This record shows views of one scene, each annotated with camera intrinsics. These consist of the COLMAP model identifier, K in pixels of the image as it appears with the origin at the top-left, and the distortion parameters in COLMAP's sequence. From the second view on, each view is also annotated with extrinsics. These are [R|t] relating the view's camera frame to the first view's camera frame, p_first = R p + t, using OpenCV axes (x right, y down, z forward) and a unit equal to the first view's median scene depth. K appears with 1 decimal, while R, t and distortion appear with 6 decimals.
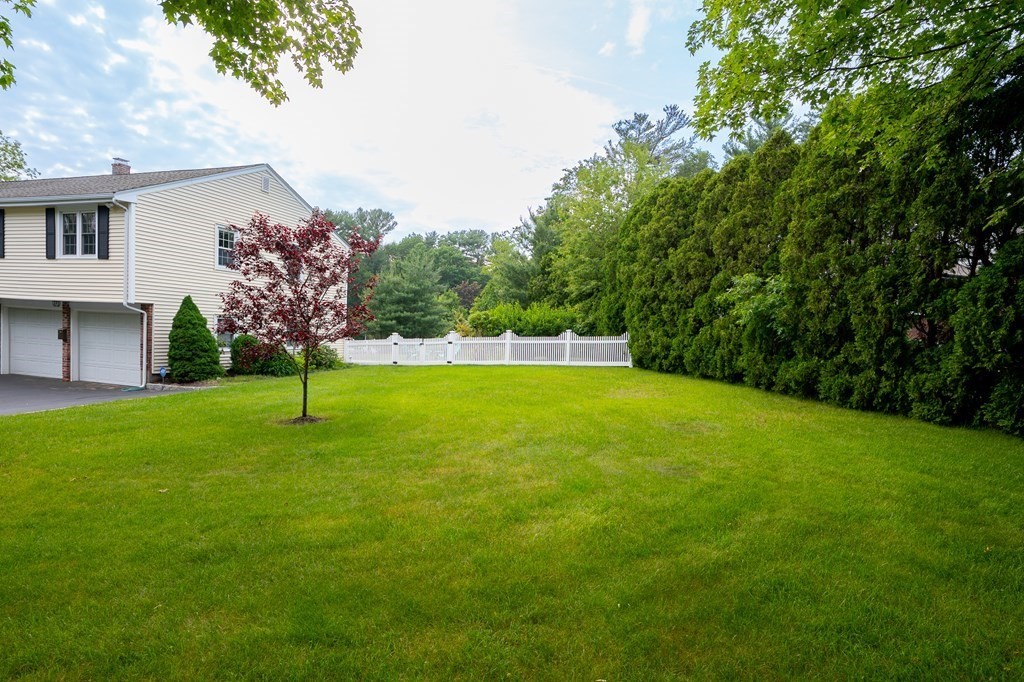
lens RADIAL K [[543.6, 0, 501.7], [0, 543.6, 366.6], [0, 0, 1]] dist [-0.005252, 0.000540]
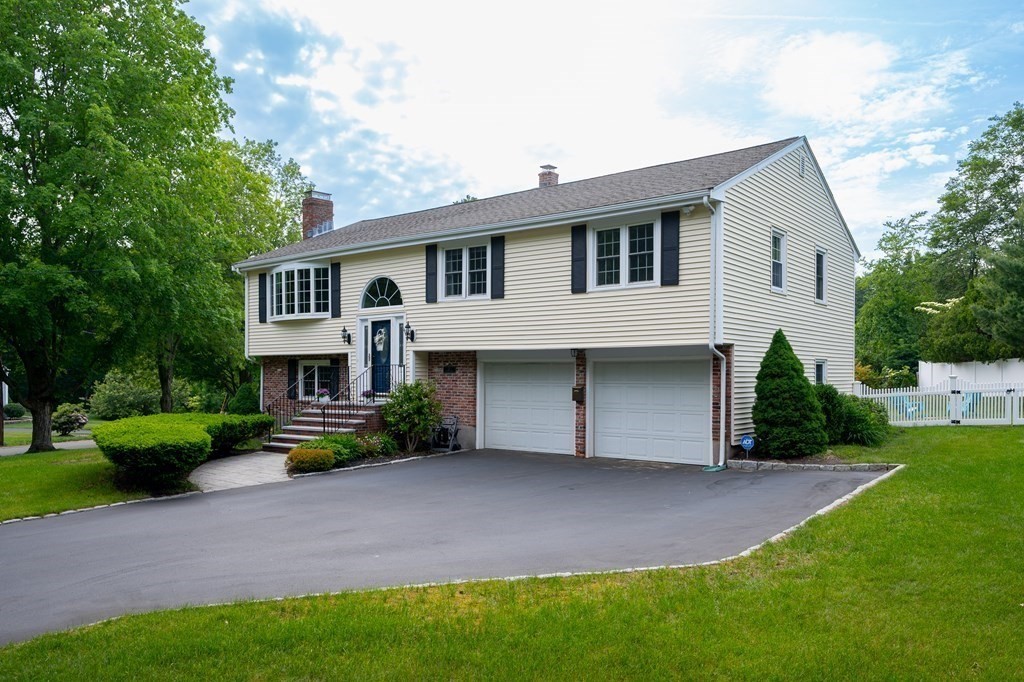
lens RADIAL K [[732.8, 0, 508.3], [0, 732.8, 374.5], [0, 0, 1]] dist [0.011192, -0.012413]
pose [[0.942759, -0.046899, -0.330159, -0.568641], [0.021990, 0.996649, -0.078783, -0.009499], [0.332748, 0.067014, 0.940632, 0.026564]]
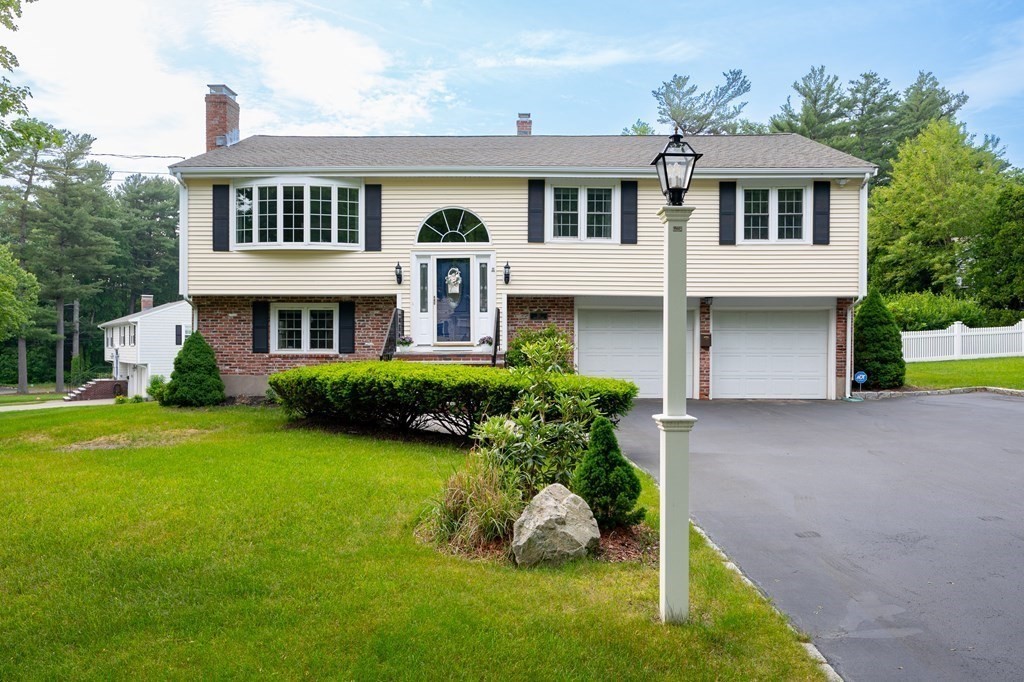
lens RADIAL K [[732.8, 0, 505.1], [0, 732.8, 338.8], [0, 0, 1]] dist [0.011192, -0.012413]
pose [[0.952758, -0.041428, 0.300891, -1.405775], [0.062515, 0.996191, -0.060791, -0.014782], [-0.297226, 0.076729, 0.951719, 0.076437]]
